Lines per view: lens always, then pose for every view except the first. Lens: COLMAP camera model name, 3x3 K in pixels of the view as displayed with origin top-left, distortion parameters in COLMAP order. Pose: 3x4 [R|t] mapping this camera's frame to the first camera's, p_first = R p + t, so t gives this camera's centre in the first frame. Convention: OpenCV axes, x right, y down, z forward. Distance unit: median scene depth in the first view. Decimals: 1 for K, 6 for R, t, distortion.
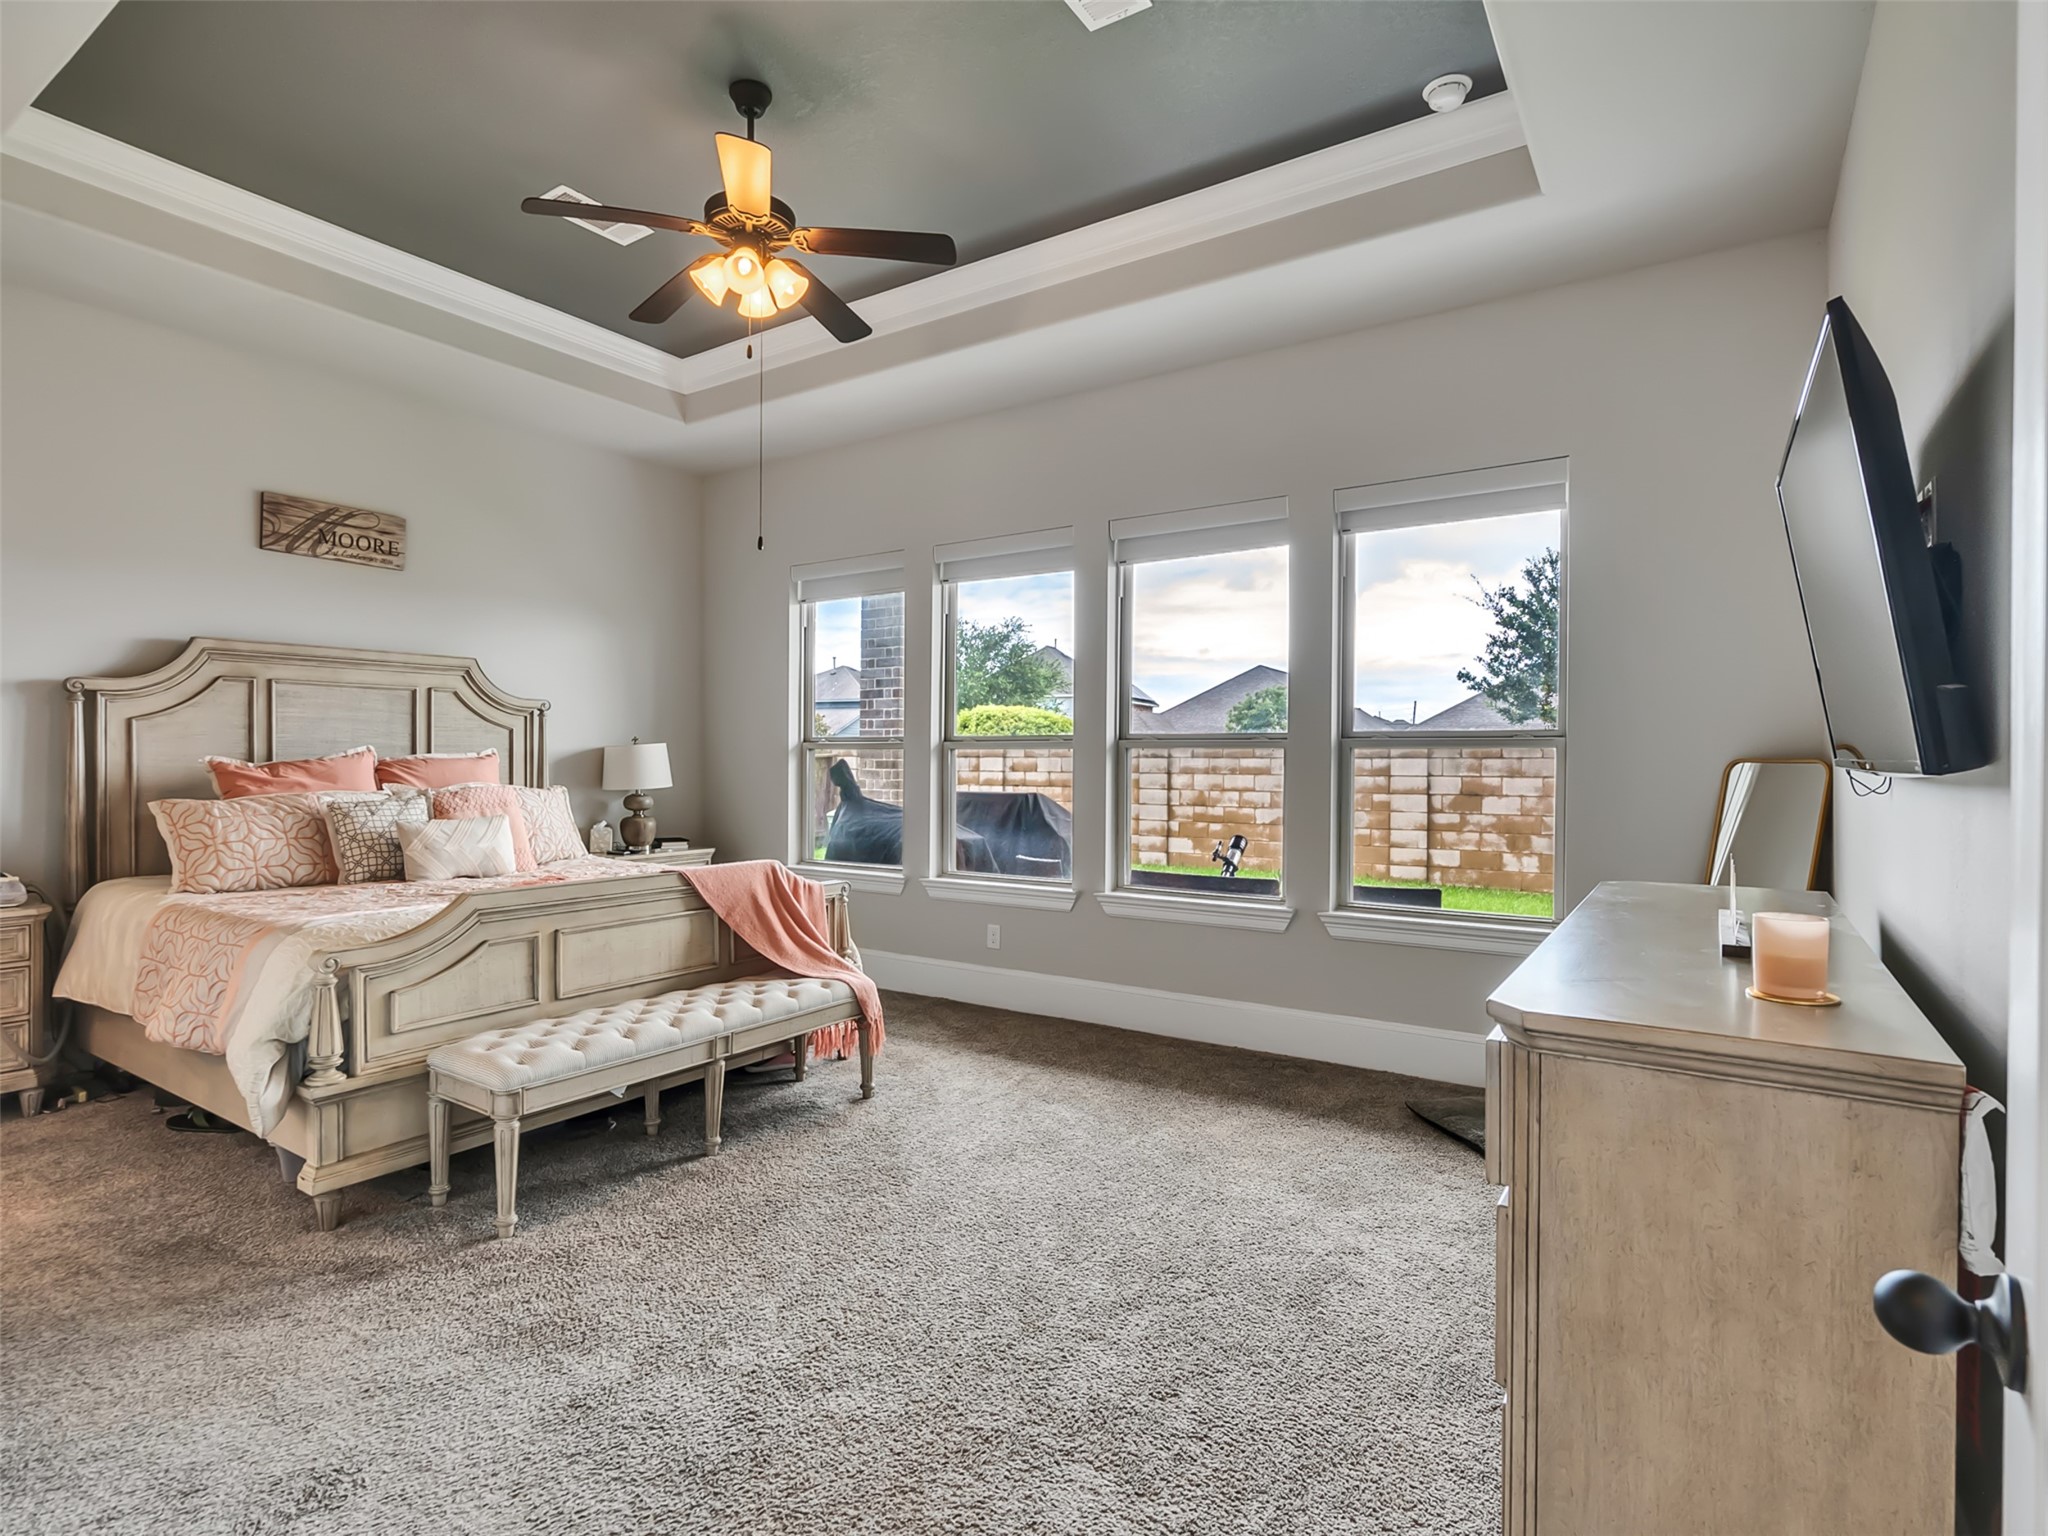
lens RADIAL K [[1047.2, 0, 1003.6], [0, 1047.2, 765.7], [0, 0, 1]] dist [-0.005538, 0.004416]
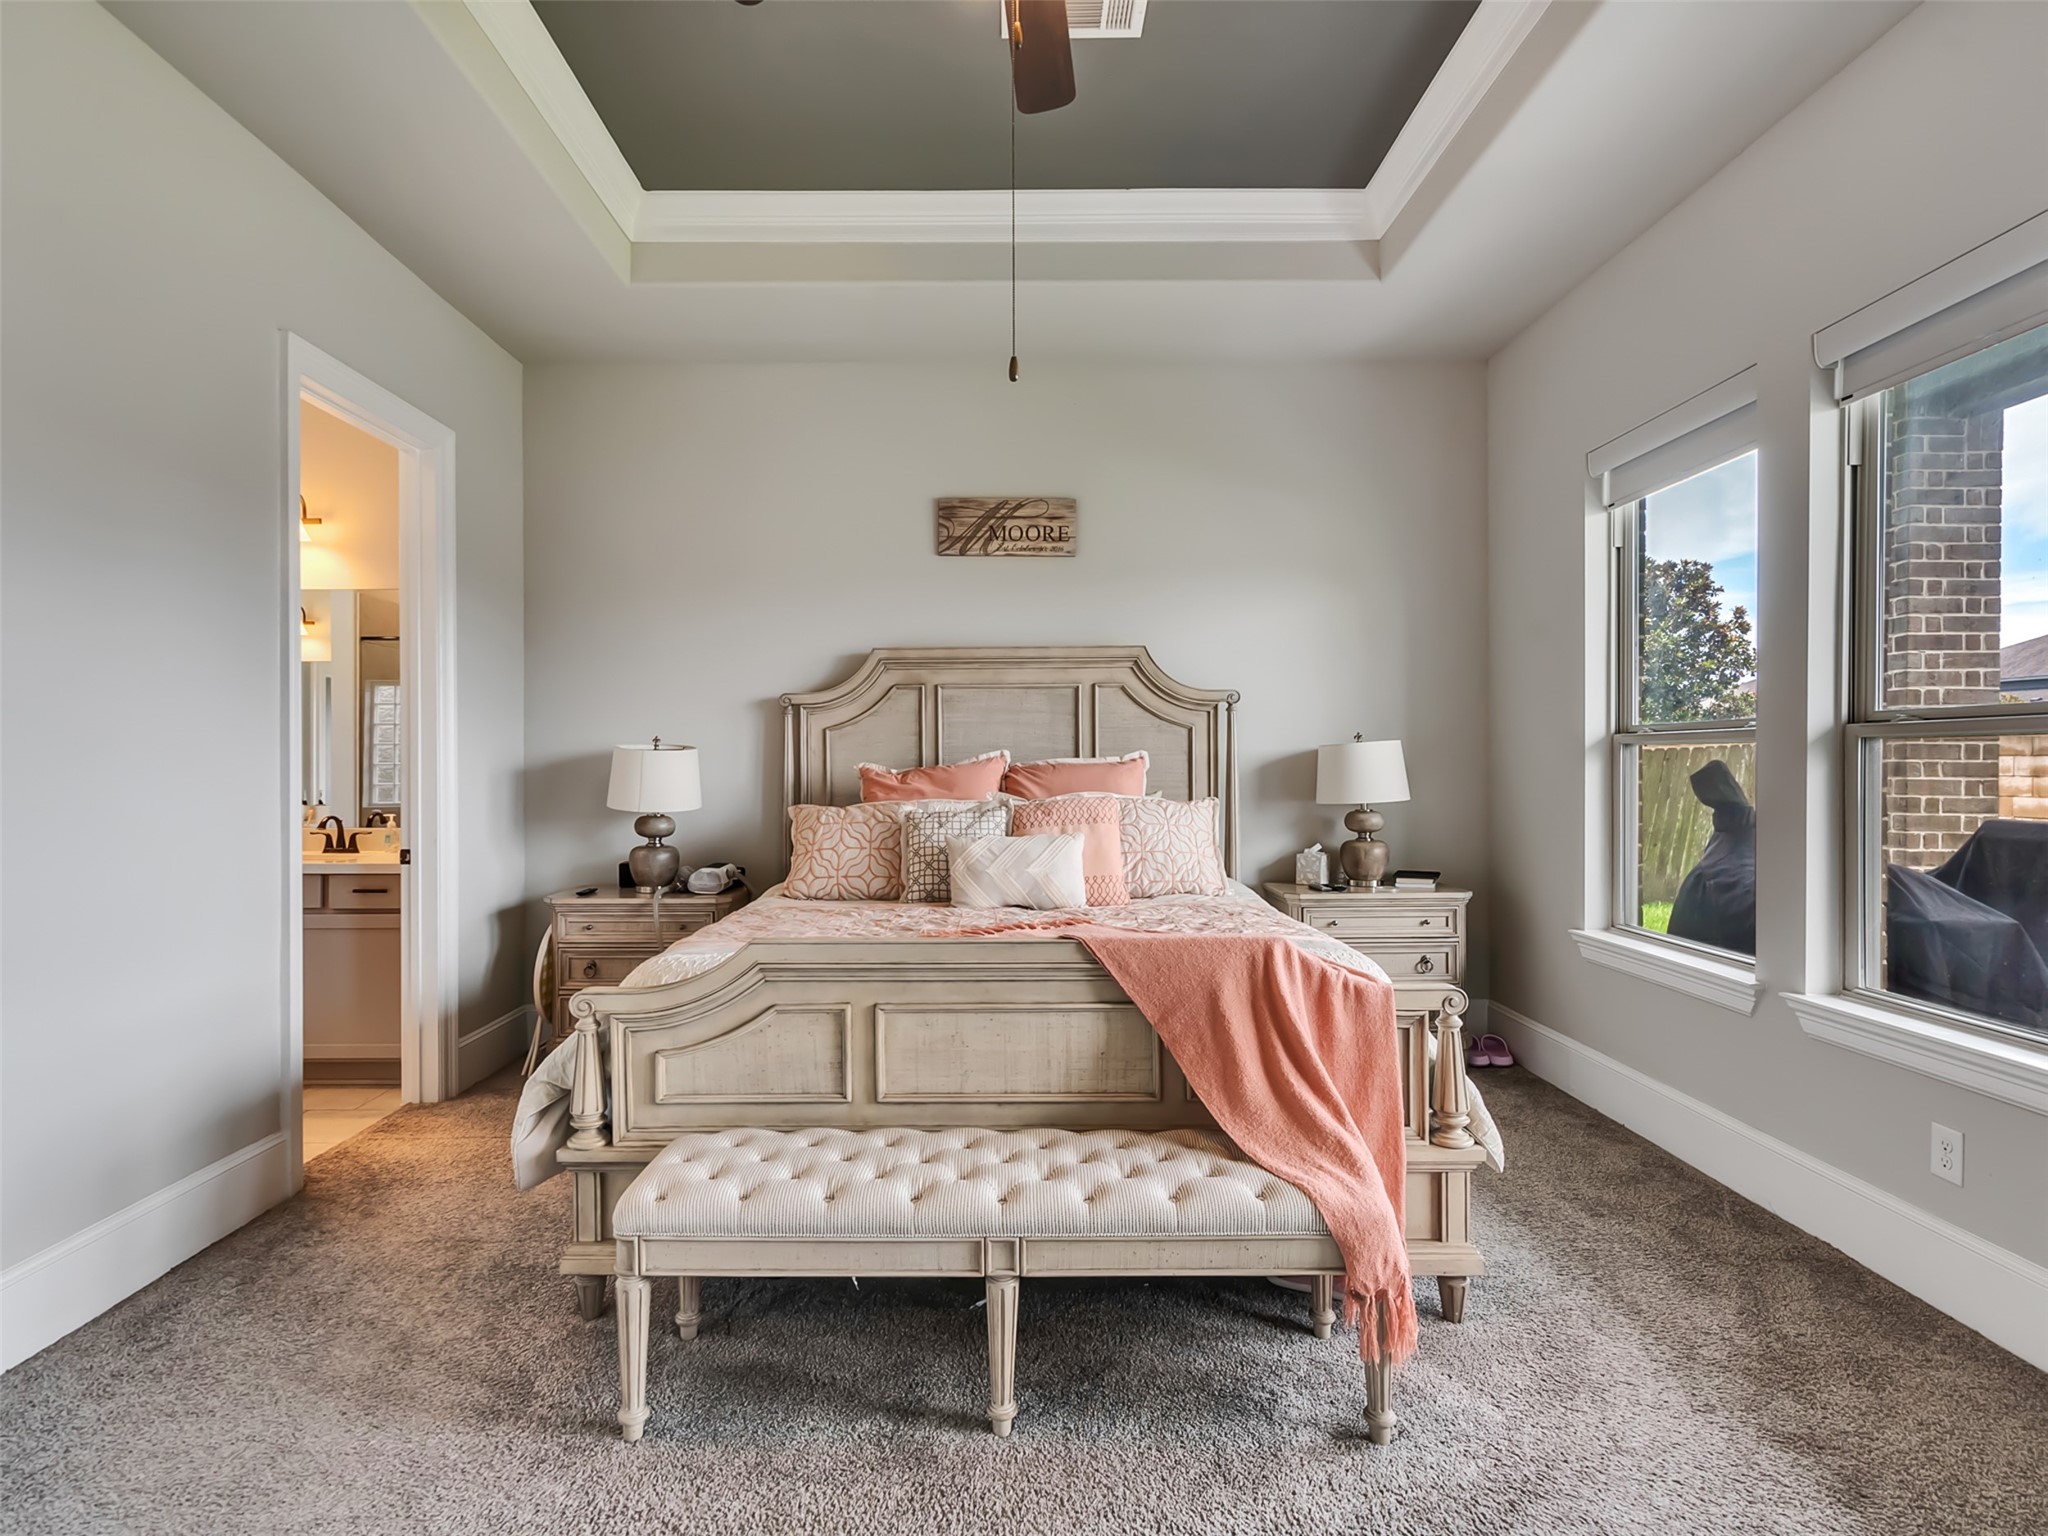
lens RADIAL K [[1050.4, 0, 1002.8], [0, 1050.4, 765.3], [0, 0, 1]] dist [-0.004116, 0.001967]
pose [[0.565967, -0.005376, -0.824411, 0.154218], [0.002039, 0.999985, -0.005121, -0.001282], [0.824426, 0.001217, 0.565969, 0.482723]]
